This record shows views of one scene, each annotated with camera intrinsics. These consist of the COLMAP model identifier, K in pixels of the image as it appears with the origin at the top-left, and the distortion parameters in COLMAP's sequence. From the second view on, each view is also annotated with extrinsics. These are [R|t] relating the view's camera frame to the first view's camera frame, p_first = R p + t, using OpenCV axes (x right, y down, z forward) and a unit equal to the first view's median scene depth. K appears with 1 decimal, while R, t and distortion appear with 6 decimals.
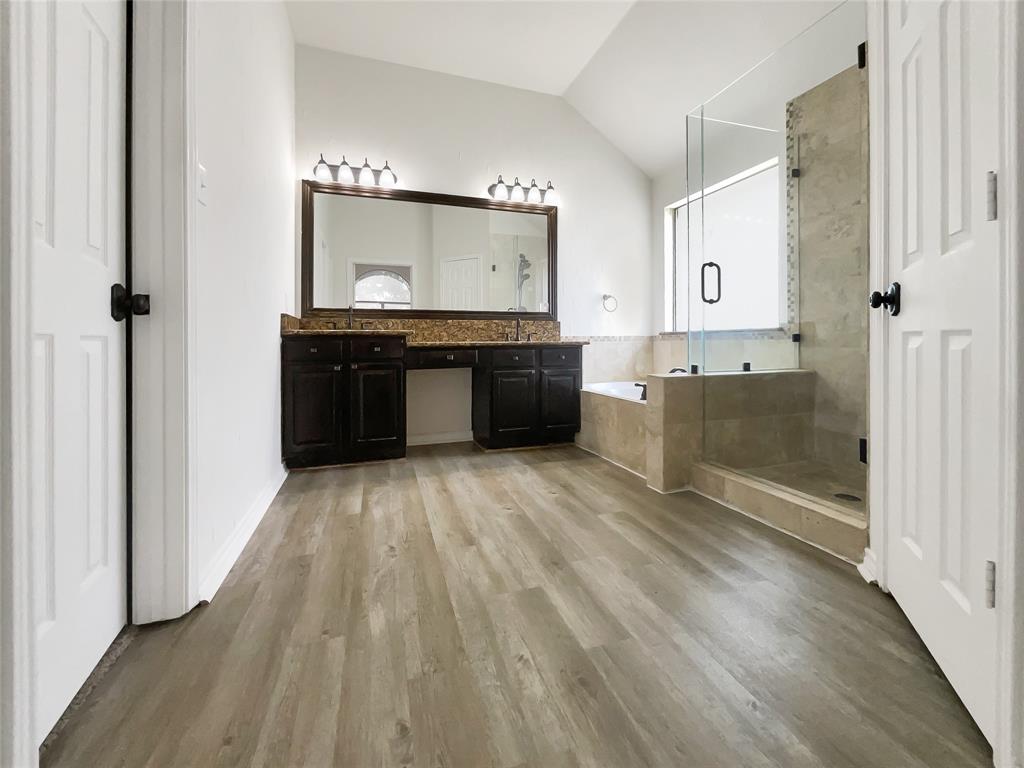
lens RADIAL K [[424.5, 0, 512.1], [0, 424.5, 333.8], [0, 0, 1]] dist [0.000653, 0.000148]
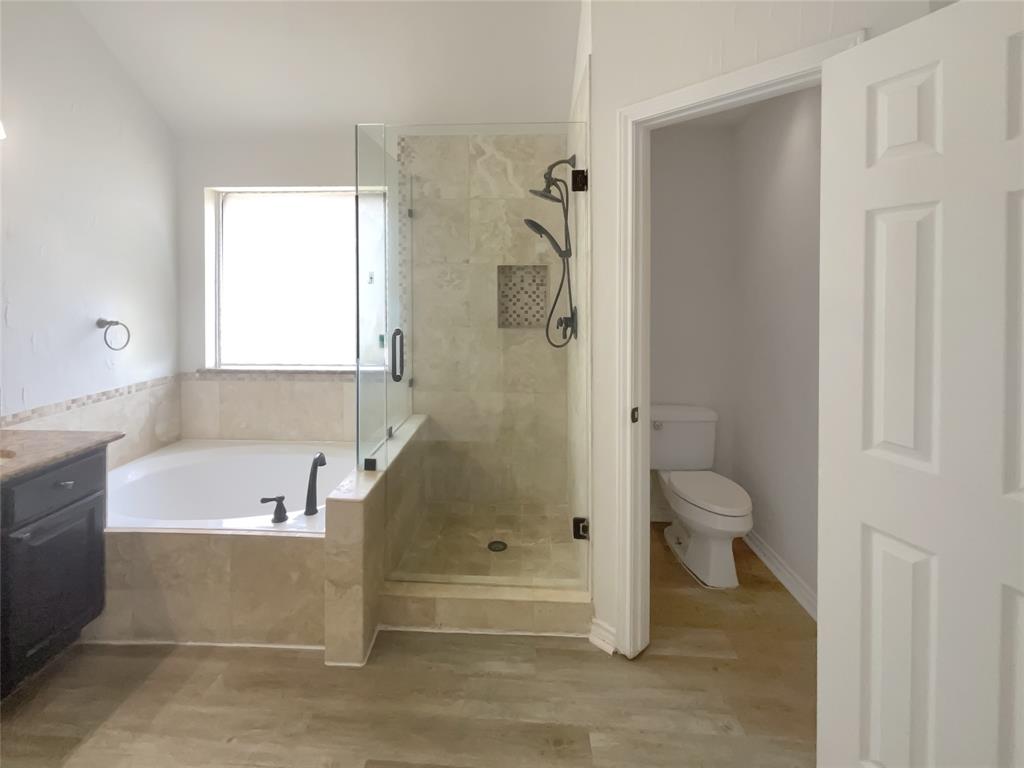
lens RADIAL K [[440.8, 0, 509.7], [0, 440.8, 290.4], [0, 0, 1]] dist [-0.000047, -0.000189]
pose [[0.356713, 0.004663, 0.934203, -0.201514], [-0.016625, 0.999861, 0.001357, -0.207448], [-0.934066, -0.016016, 0.356740, 0.423103]]
